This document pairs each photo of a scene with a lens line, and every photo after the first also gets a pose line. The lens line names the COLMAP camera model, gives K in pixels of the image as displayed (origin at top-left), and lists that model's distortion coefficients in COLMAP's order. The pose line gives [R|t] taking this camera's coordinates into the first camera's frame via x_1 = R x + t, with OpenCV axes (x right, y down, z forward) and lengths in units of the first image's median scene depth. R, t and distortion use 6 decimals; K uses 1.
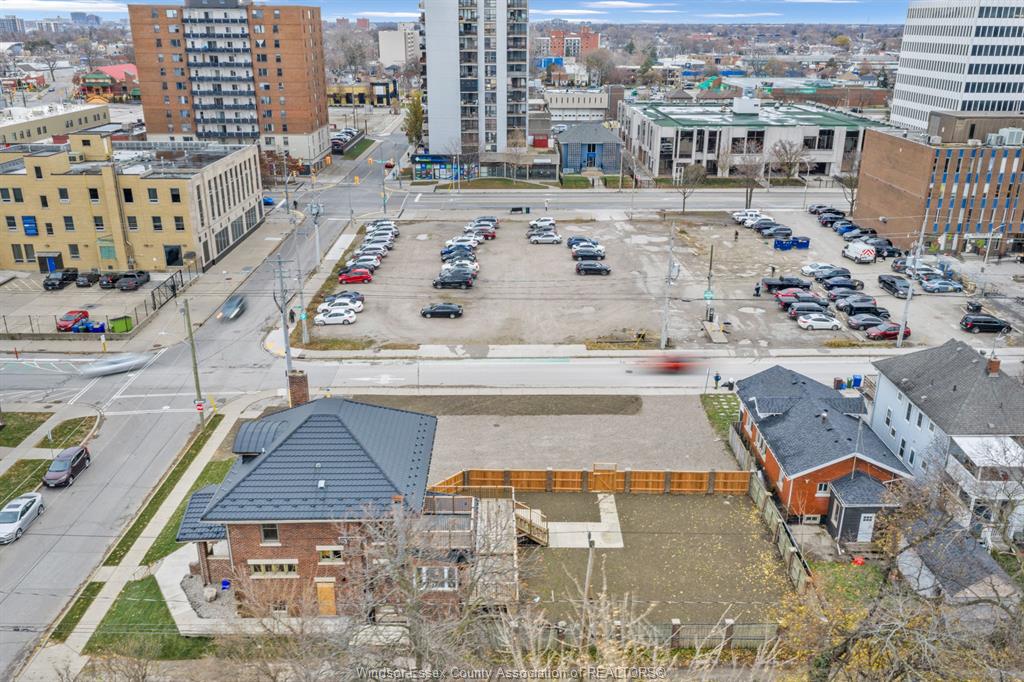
lens RADIAL K [[842.1, 0, 512.0], [0, 842.1, 341.0], [0, 0, 1]] dist [0.000509, -0.005444]
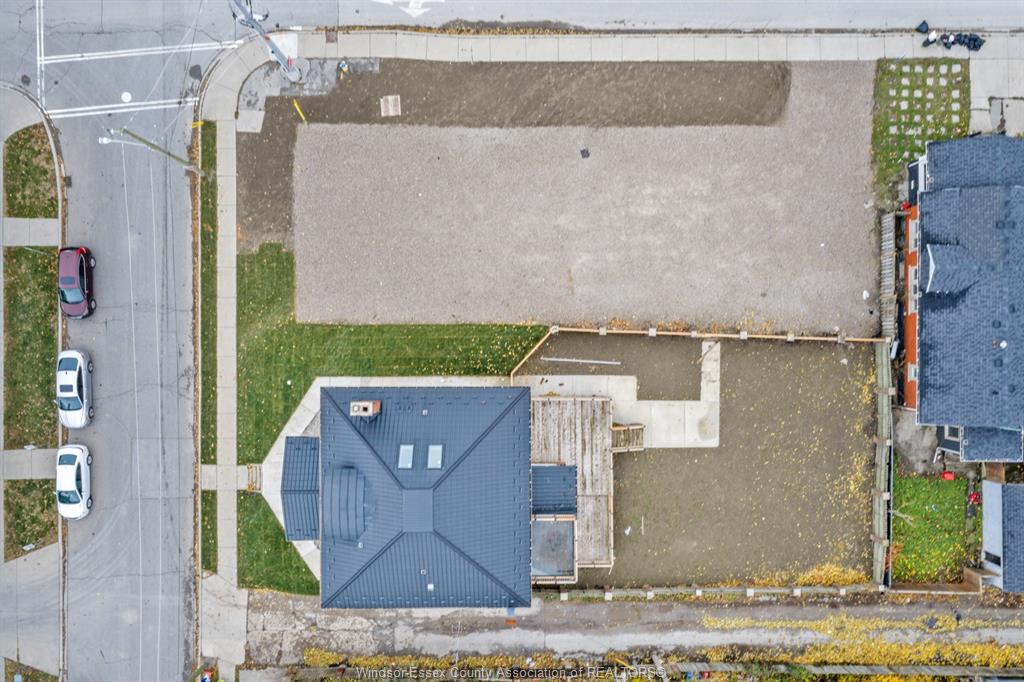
lens RADIAL K [[842.1, 0, 512.0], [0, 842.1, 341.0], [0, 0, 1]] dist [0.000509, -0.005444]
pose [[0.999978, 0.005563, -0.003565, -0.083111], [0.001341, 0.357415, 0.933945, -0.562444], [0.006470, -0.933929, 0.357399, 0.594972]]
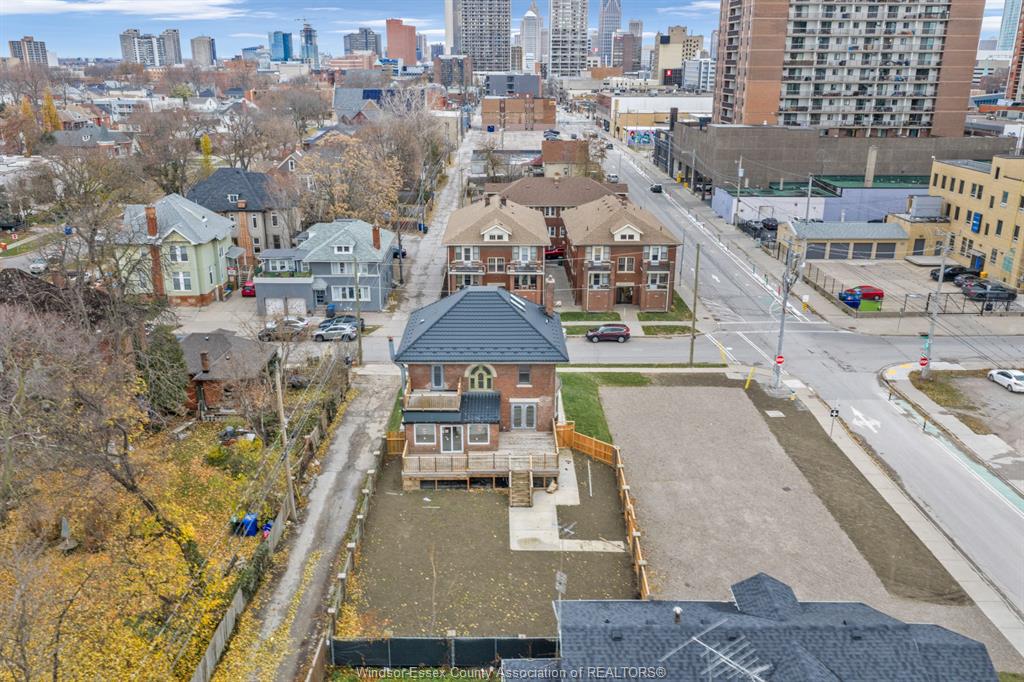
lens RADIAL K [[842.1, 0, 512.0], [0, 842.1, 341.0], [0, 0, 1]] dist [0.000509, -0.005444]
pose [[0.004437, 0.310963, -0.950412, 0.715234], [-0.355937, 0.888668, 0.289099, -0.166243], [0.934500, 0.337004, 0.114626, 0.643416]]
